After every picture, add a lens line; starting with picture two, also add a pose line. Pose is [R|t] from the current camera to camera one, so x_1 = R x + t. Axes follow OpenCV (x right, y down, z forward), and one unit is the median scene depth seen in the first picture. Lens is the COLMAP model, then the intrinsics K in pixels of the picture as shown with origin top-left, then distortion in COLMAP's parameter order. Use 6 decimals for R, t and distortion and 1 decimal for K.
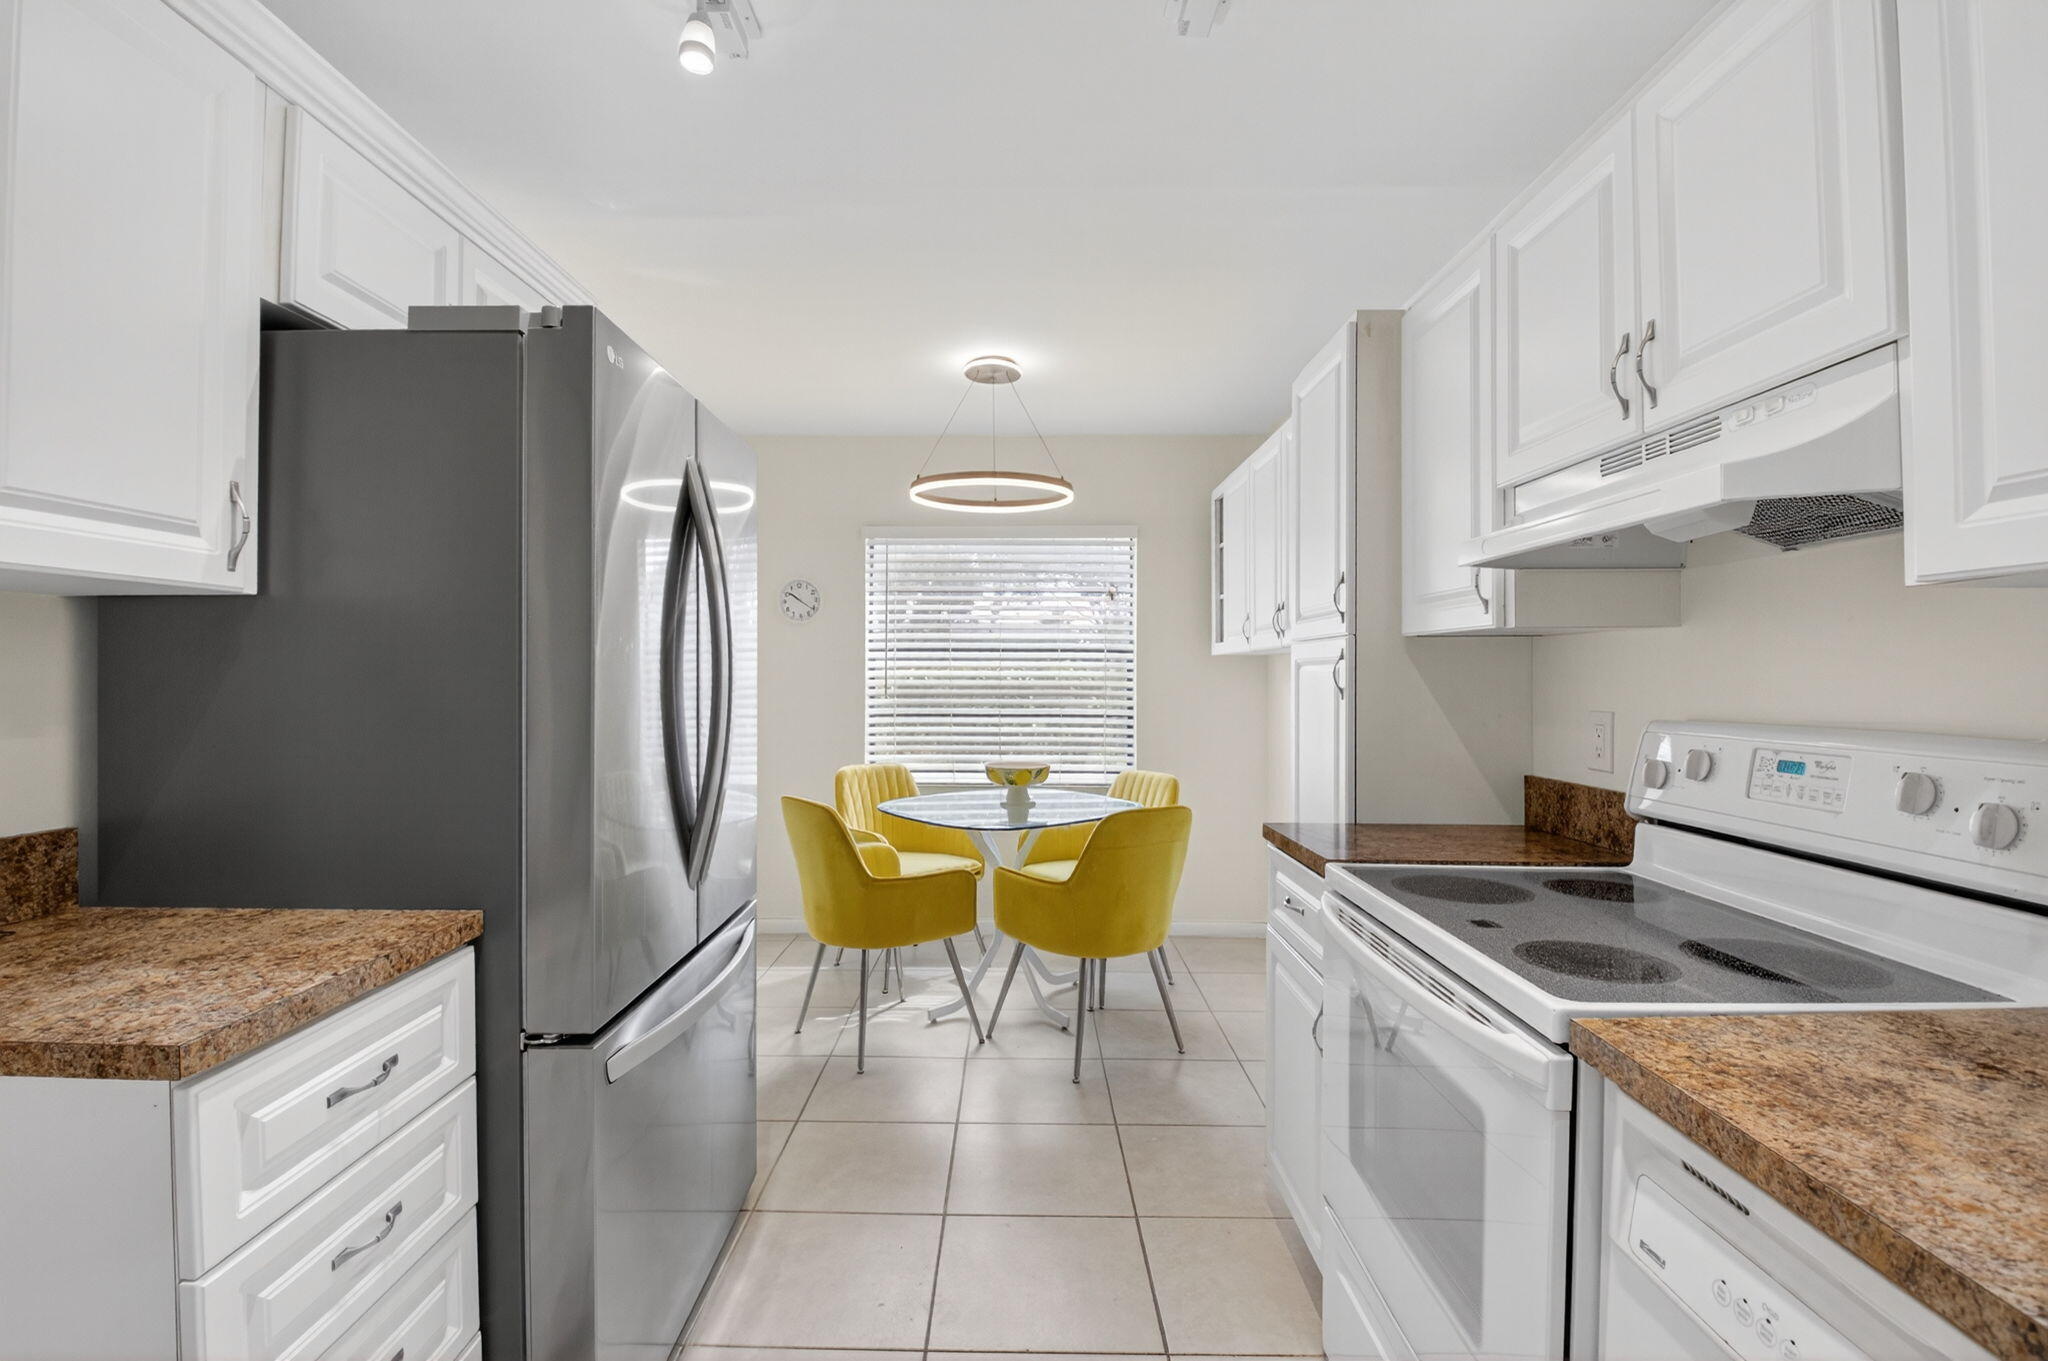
lens RADIAL K [[907.5, 0, 1024.0], [0, 907.5, 680.5], [0, 0, 1]] dist [0.018053, -0.021332]
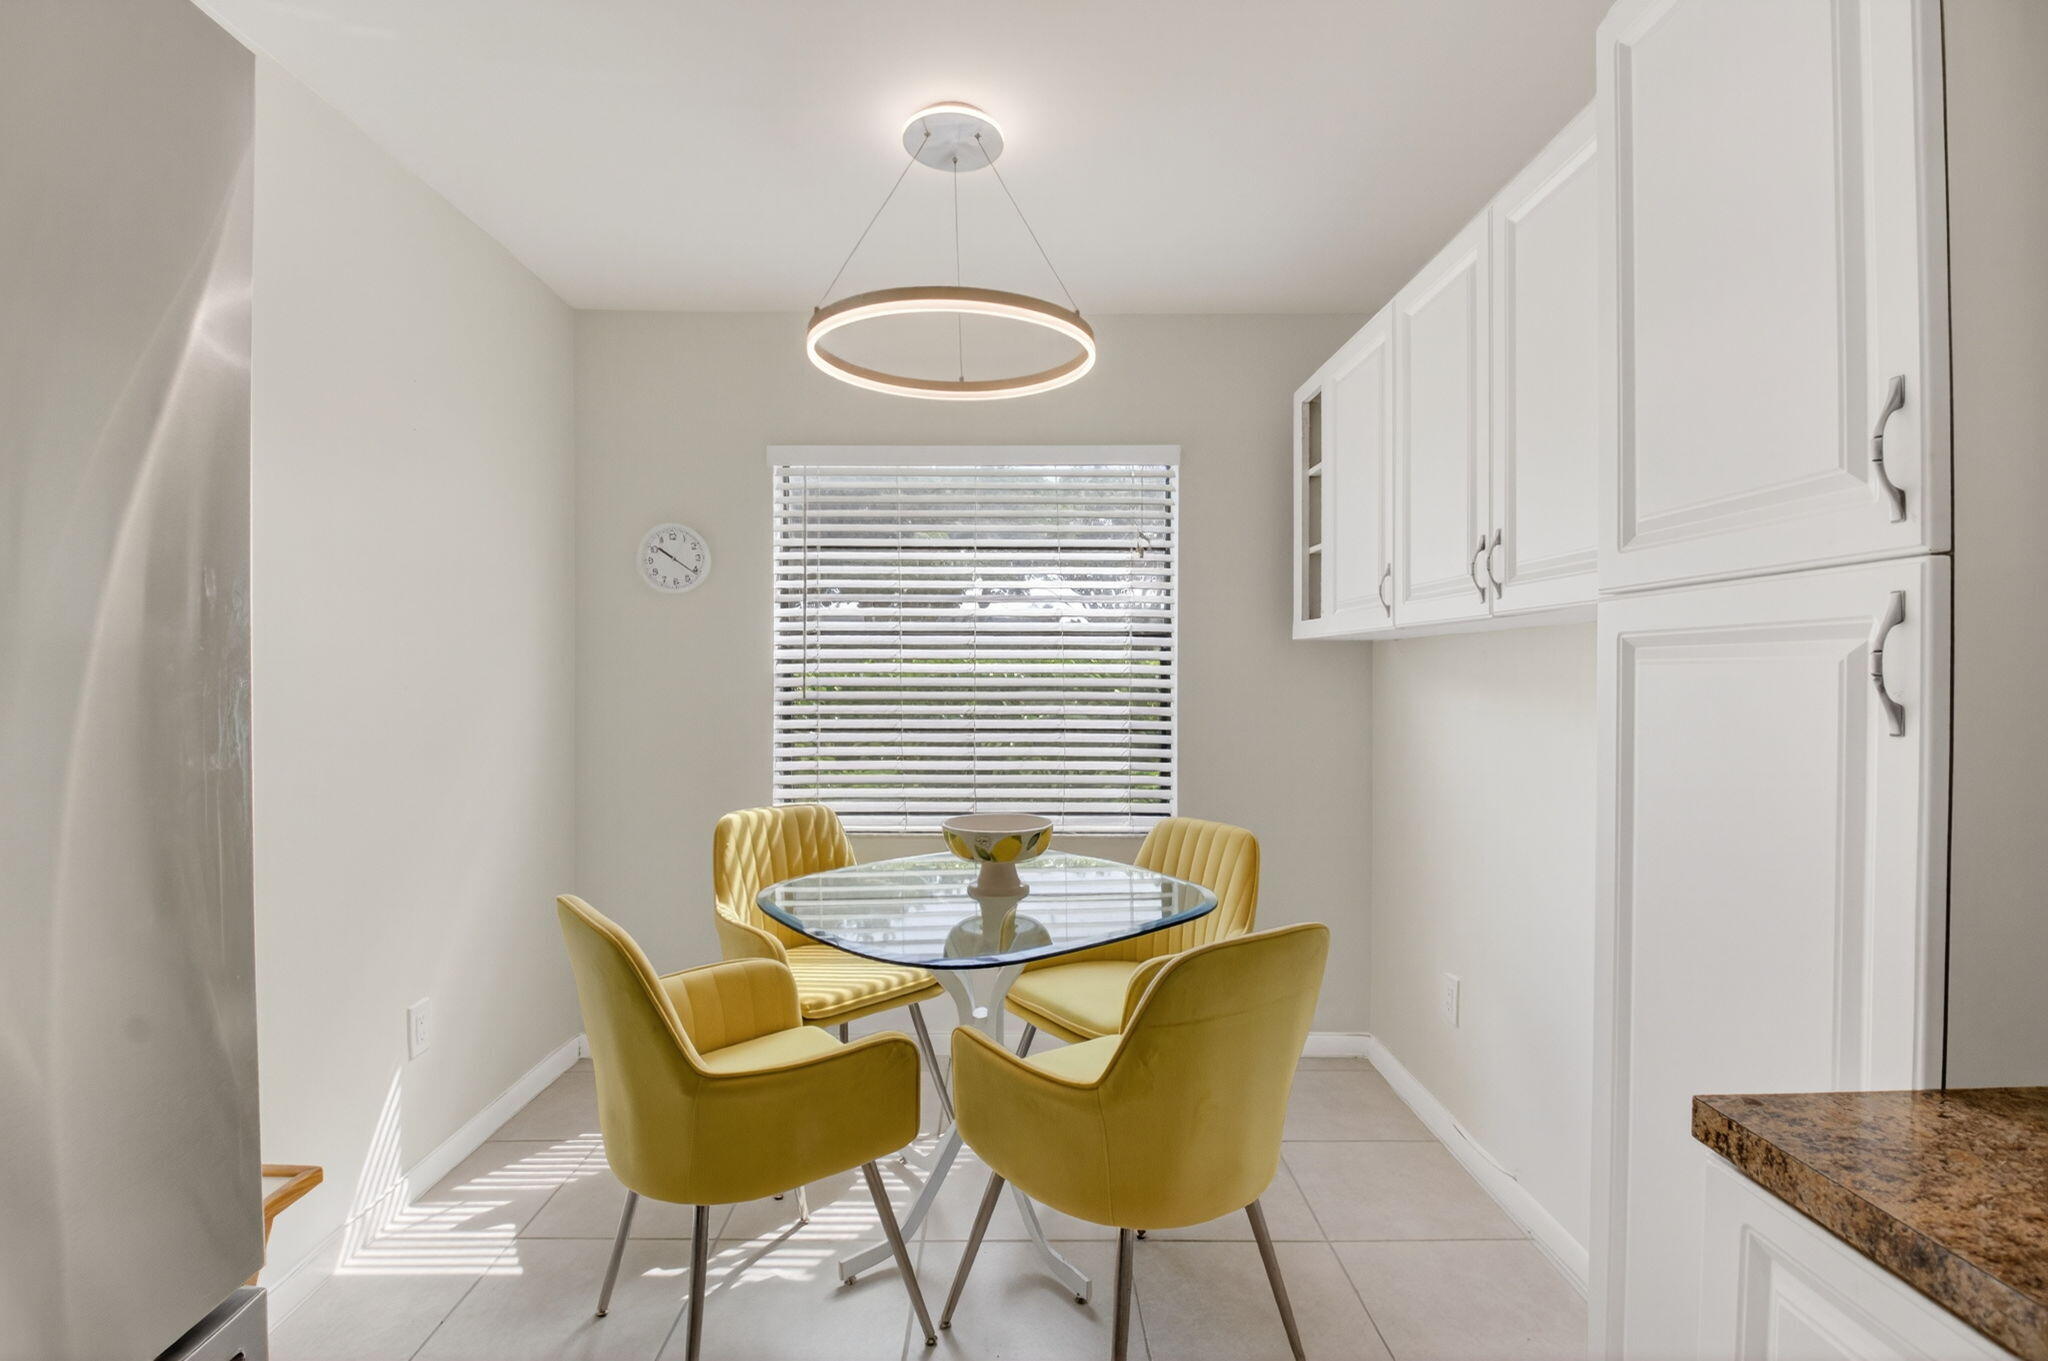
lens RADIAL K [[907.5, 0, 1024.0], [0, 907.5, 680.5], [0, 0, 1]] dist [0.018053, -0.021332]
pose [[0.999933, -0.001463, 0.011500, 0.003141], [0.001412, 0.999989, 0.004406, -0.001605], [-0.011506, -0.004389, 0.999924, 0.423108]]
